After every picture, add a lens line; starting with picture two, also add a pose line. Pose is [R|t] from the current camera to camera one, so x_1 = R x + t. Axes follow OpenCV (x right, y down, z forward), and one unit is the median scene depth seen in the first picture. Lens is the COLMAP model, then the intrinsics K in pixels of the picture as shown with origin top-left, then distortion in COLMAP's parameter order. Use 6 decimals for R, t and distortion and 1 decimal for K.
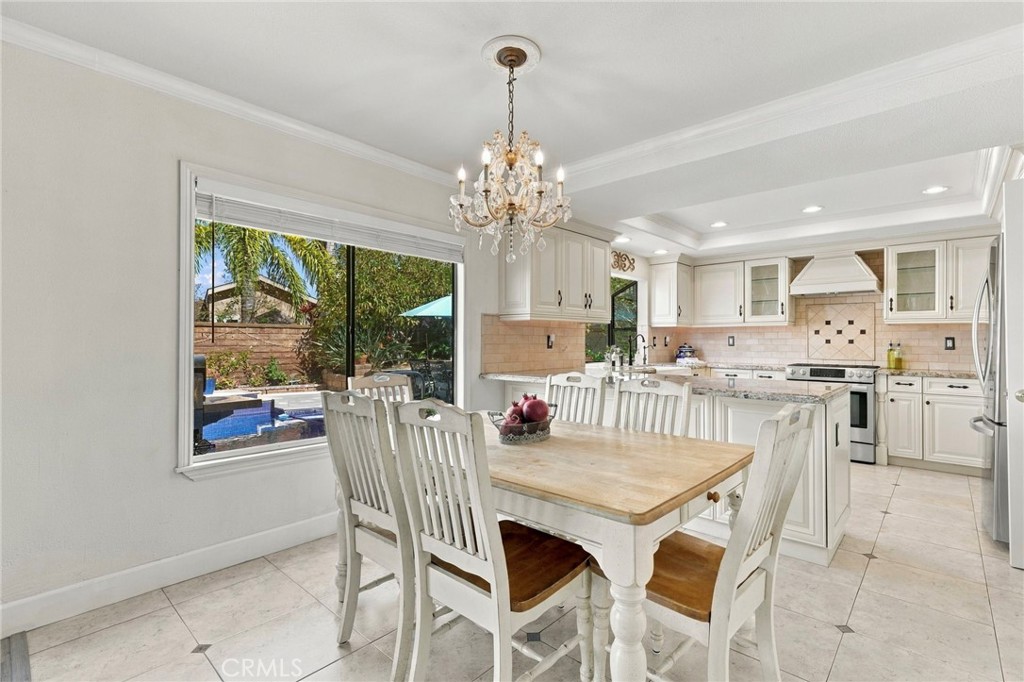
lens RADIAL K [[462.7, 0, 519.2], [0, 462.7, 345.2], [0, 0, 1]] dist [0.001394, -0.000161]
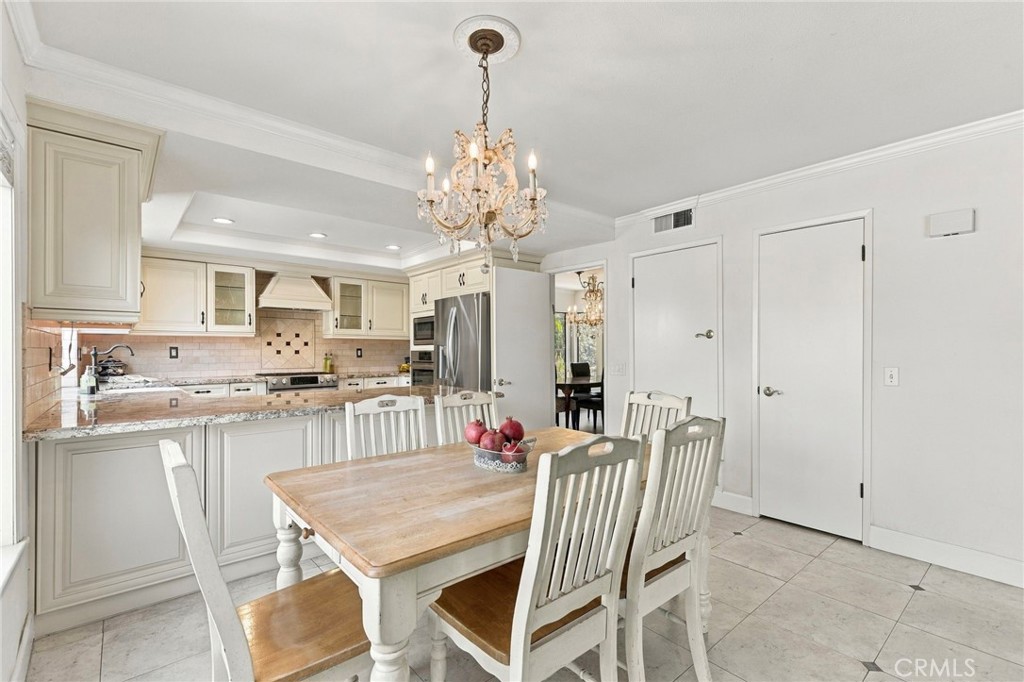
lens RADIAL K [[462.7, 0, 519.2], [0, 462.7, 345.2], [0, 0, 1]] dist [0.001394, -0.000161]
pose [[0.127559, 0.007131, 0.991805, -0.347746], [0.013054, 0.999875, -0.008868, -0.007784], [-0.991745, 0.014078, 0.127450, 0.310860]]
